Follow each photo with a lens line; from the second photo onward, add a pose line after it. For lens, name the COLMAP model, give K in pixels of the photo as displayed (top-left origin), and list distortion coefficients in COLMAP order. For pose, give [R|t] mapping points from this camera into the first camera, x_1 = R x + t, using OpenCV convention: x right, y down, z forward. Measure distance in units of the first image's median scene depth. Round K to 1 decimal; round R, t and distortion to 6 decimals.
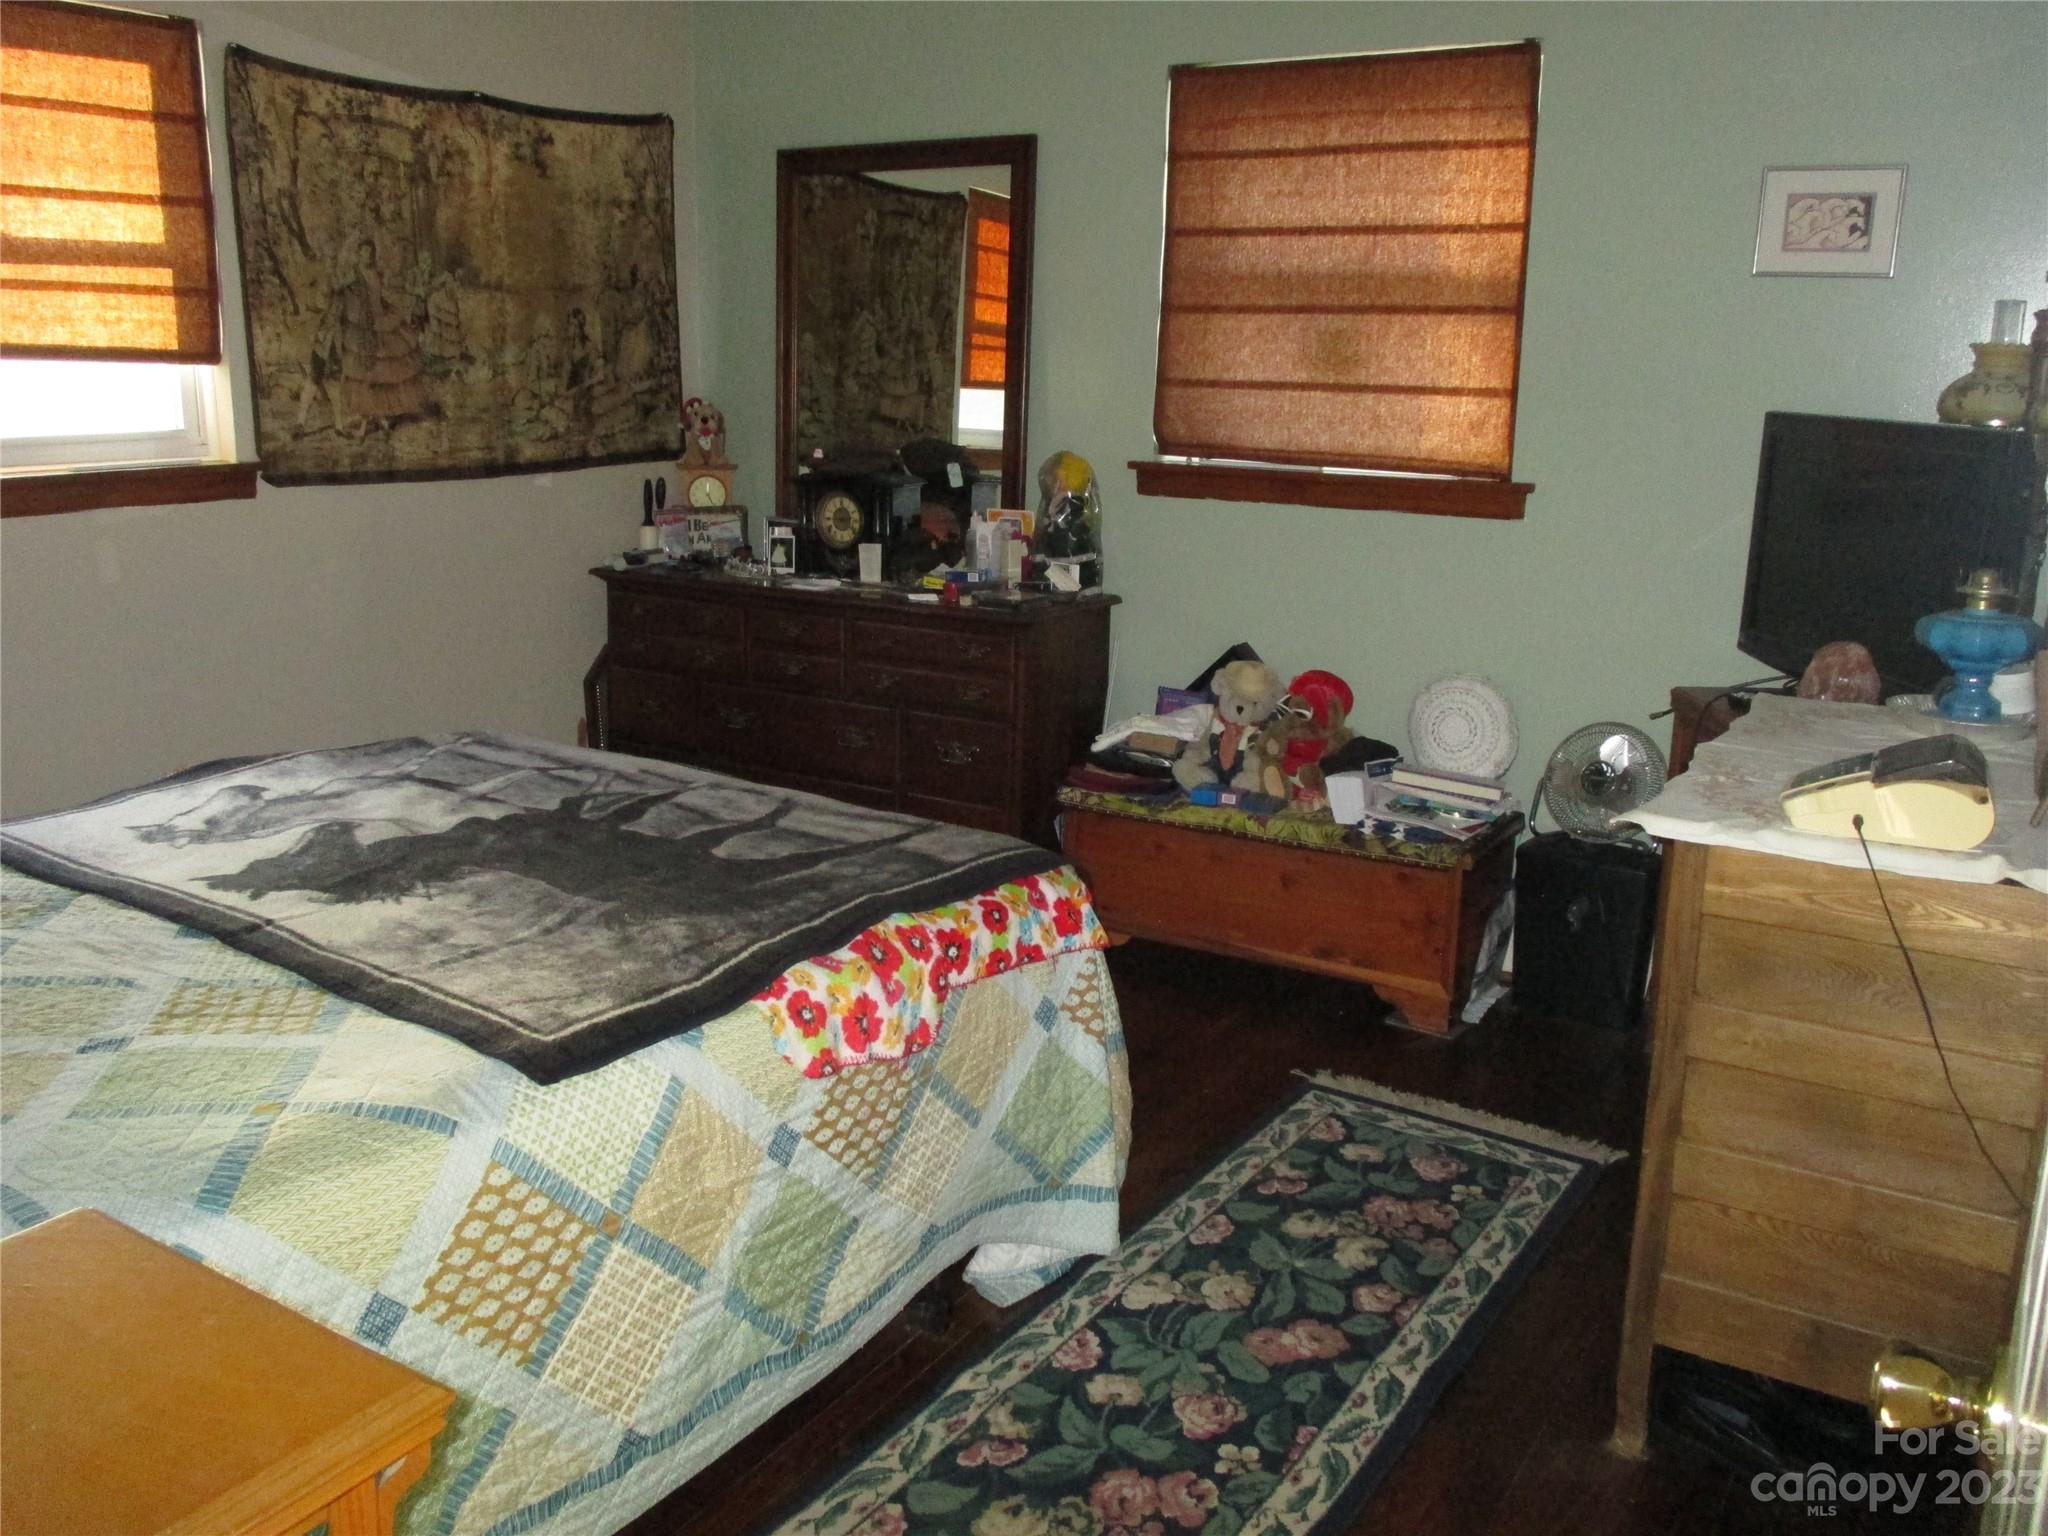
lens RADIAL K [[1717.3, 0, 1014.4], [0, 1717.3, 774.1], [0, 0, 1]] dist [-0.024317, -0.000002]
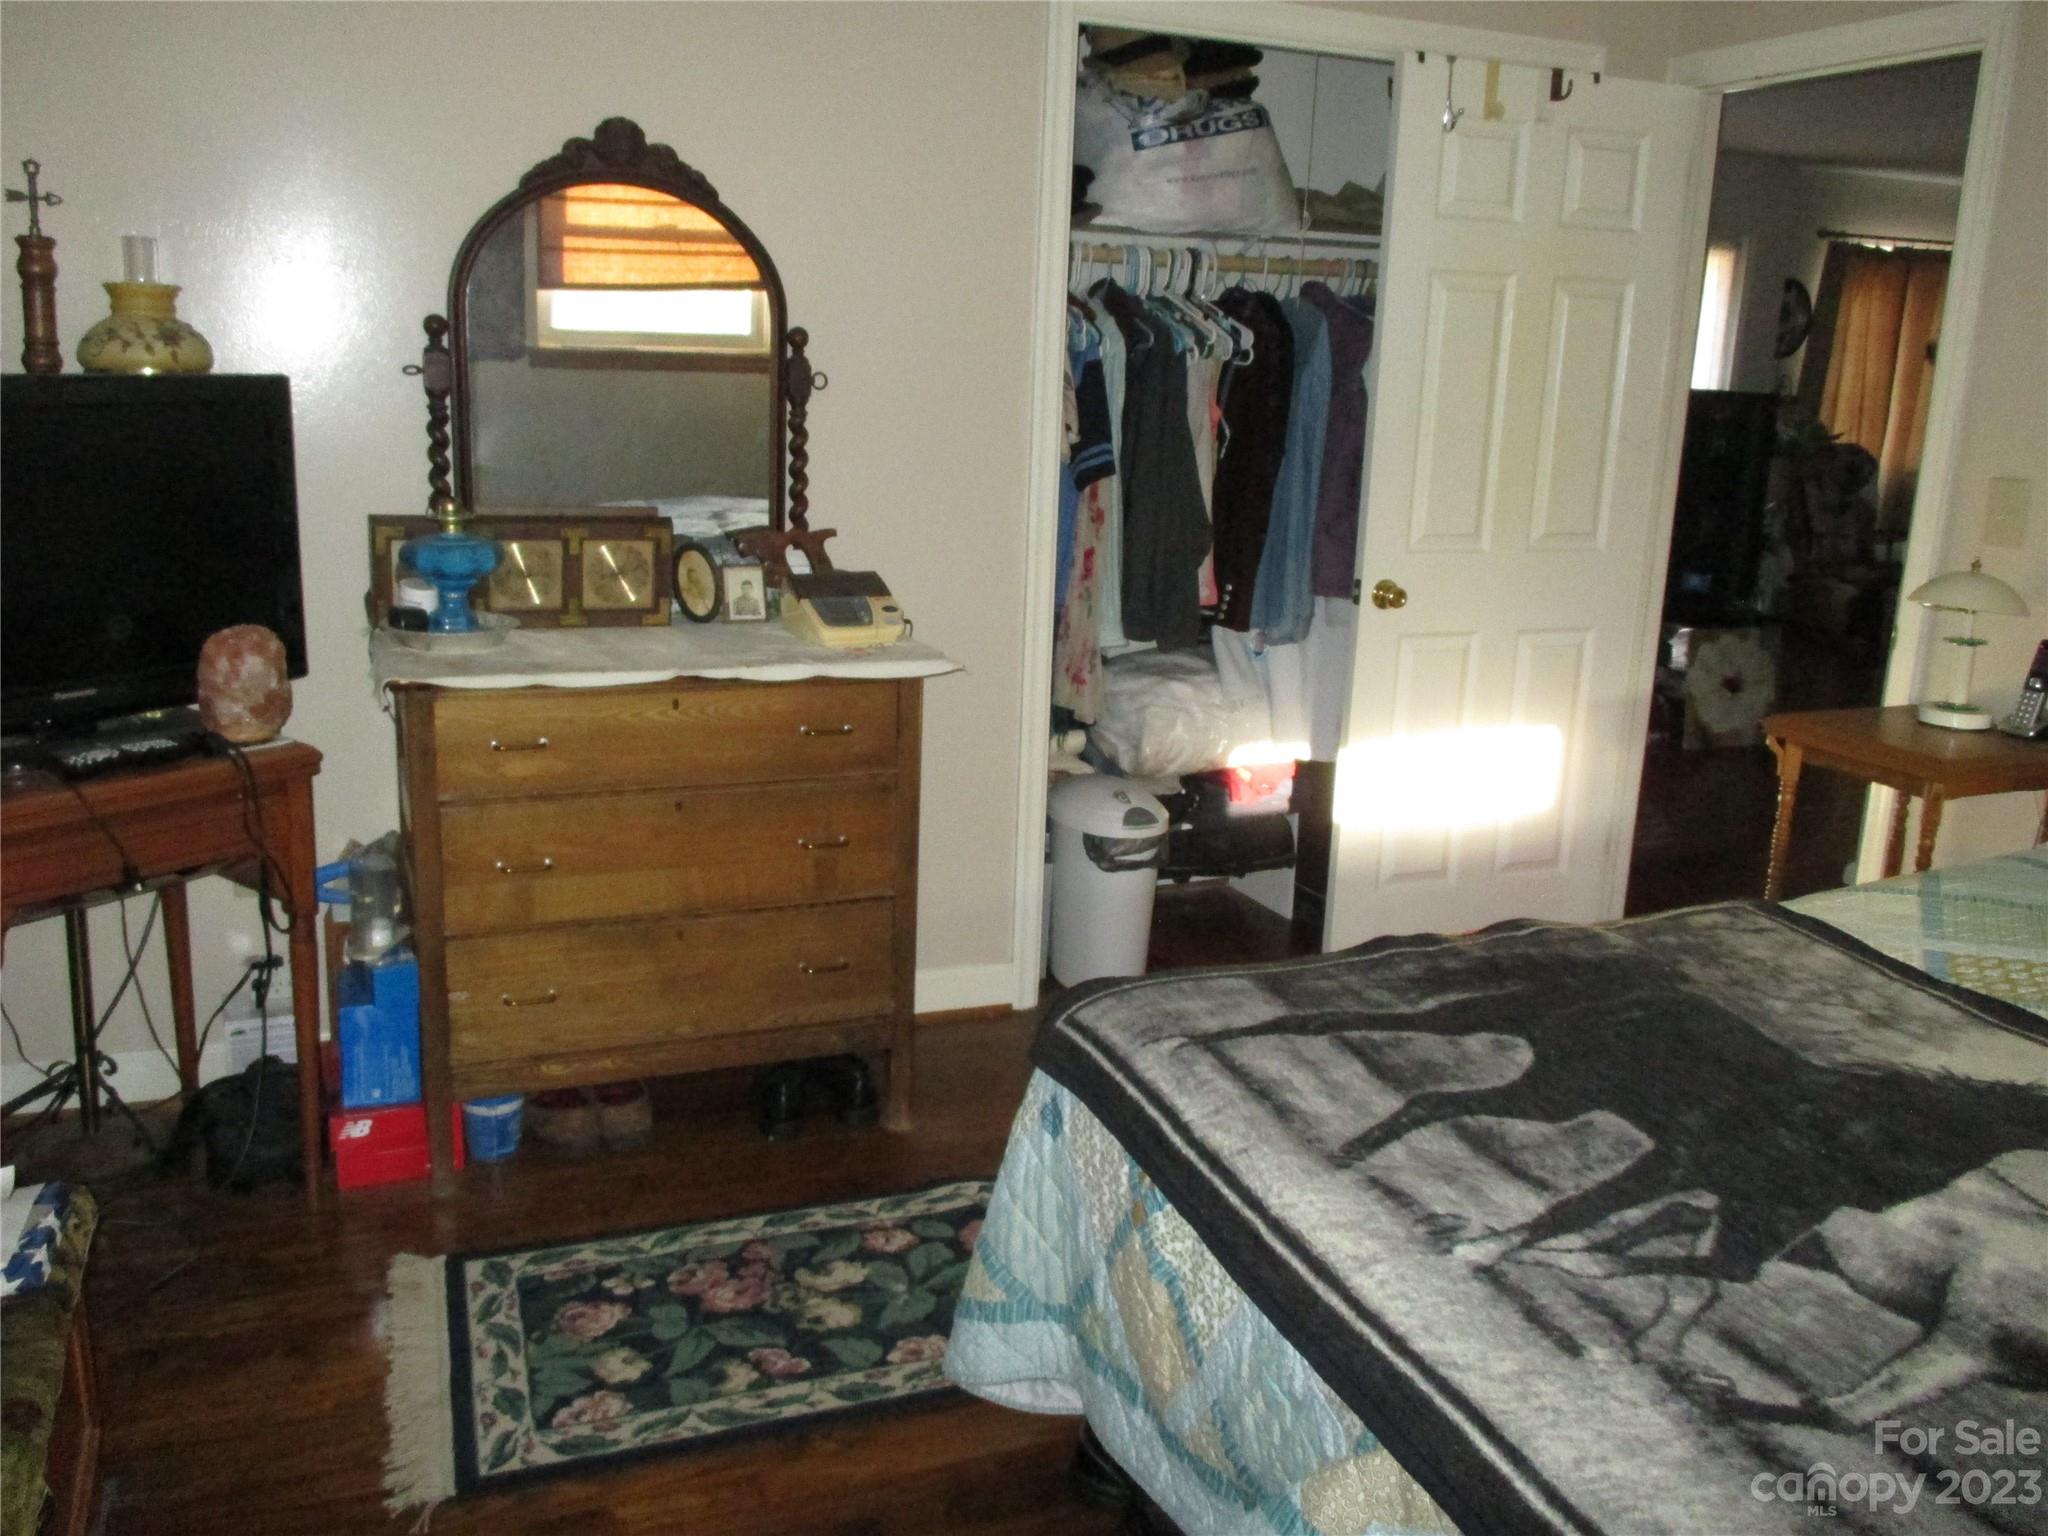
lens RADIAL K [[1717.3, 0, 1013.3], [0, 1717.3, 756.5], [0, 0, 1]] dist [-0.024317, -0.000002]
pose [[-0.815090, -0.183643, 0.549457, -0.346843], [0.088651, 0.897722, 0.431552, -0.377750], [-0.572511, 0.400464, -0.715444, 1.483910]]
